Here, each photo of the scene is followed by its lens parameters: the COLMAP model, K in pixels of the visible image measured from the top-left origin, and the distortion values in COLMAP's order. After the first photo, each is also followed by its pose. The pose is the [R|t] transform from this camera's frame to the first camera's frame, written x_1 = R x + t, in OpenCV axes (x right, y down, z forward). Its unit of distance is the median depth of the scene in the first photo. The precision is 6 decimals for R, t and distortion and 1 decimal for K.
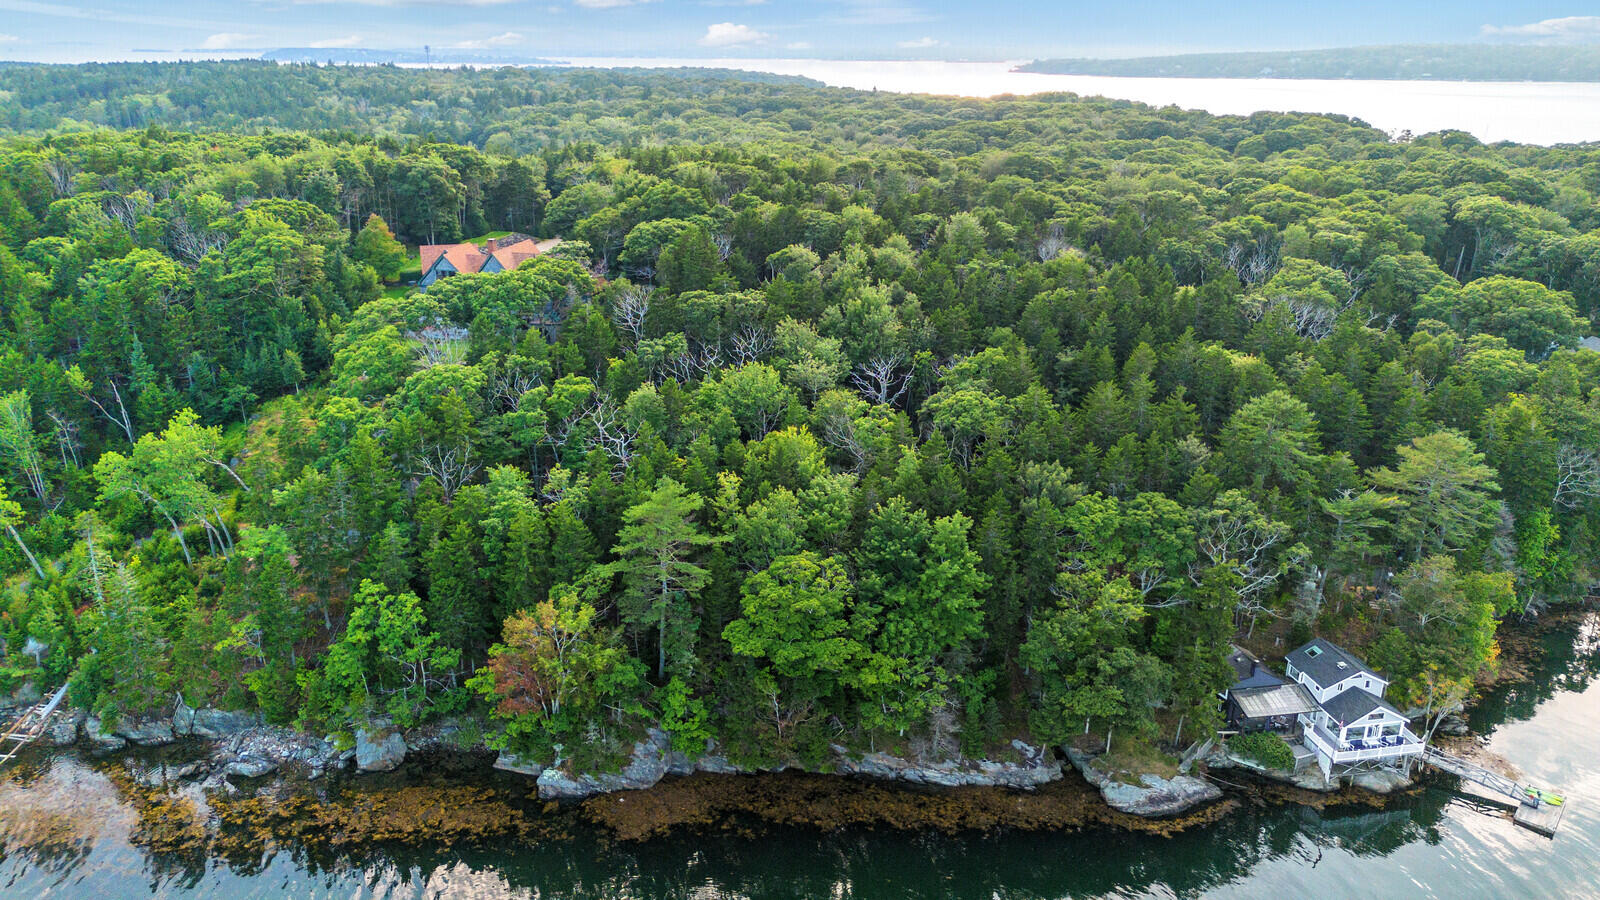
lens RADIAL K [[1128.1, 0, 799.8], [0, 1128.1, 444.2], [0, 0, 1]] dist [0.076055, -0.070640]
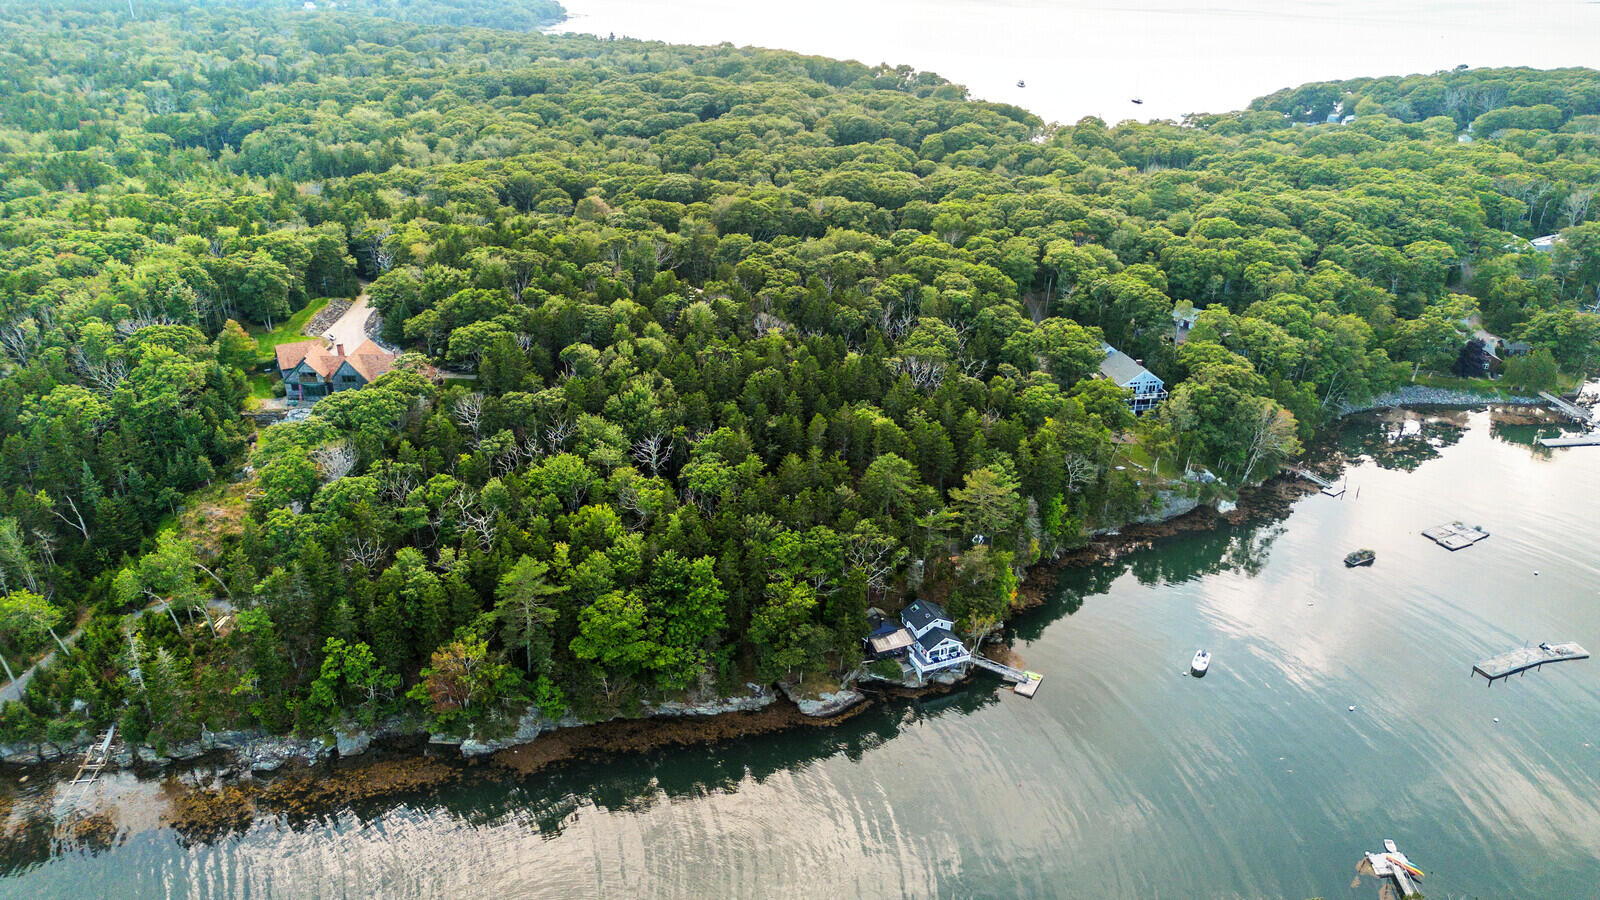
lens RADIAL K [[1128.1, 0, 799.8], [0, 1128.1, 444.2], [0, 0, 1]] dist [0.076055, -0.070640]
pose [[0.976387, -0.088263, 0.197176, -0.037894], [0.069959, 0.992729, 0.097954, -0.250443], [-0.204388, -0.081847, 0.975462, -0.628028]]
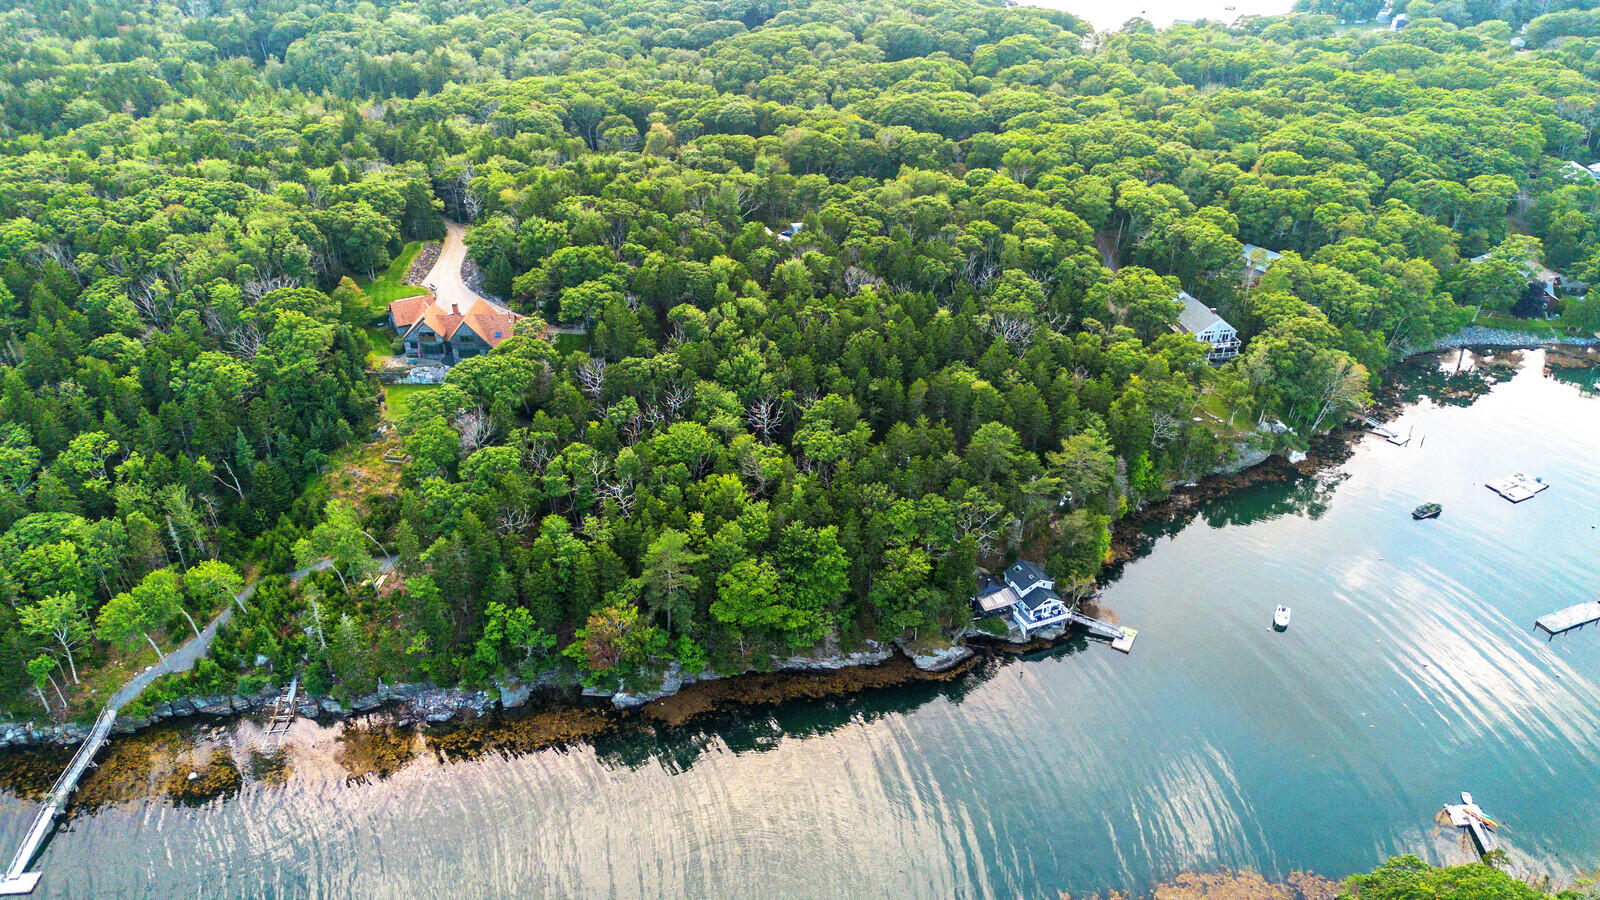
lens RADIAL K [[1128.1, 0, 799.8], [0, 1128.1, 444.2], [0, 0, 1]] dist [0.076055, -0.070640]
pose [[0.976878, -0.106612, 0.185317, -0.220303], [0.067835, 0.976570, 0.204228, -0.423497], [-0.202748, -0.186935, 0.961222, -0.671062]]
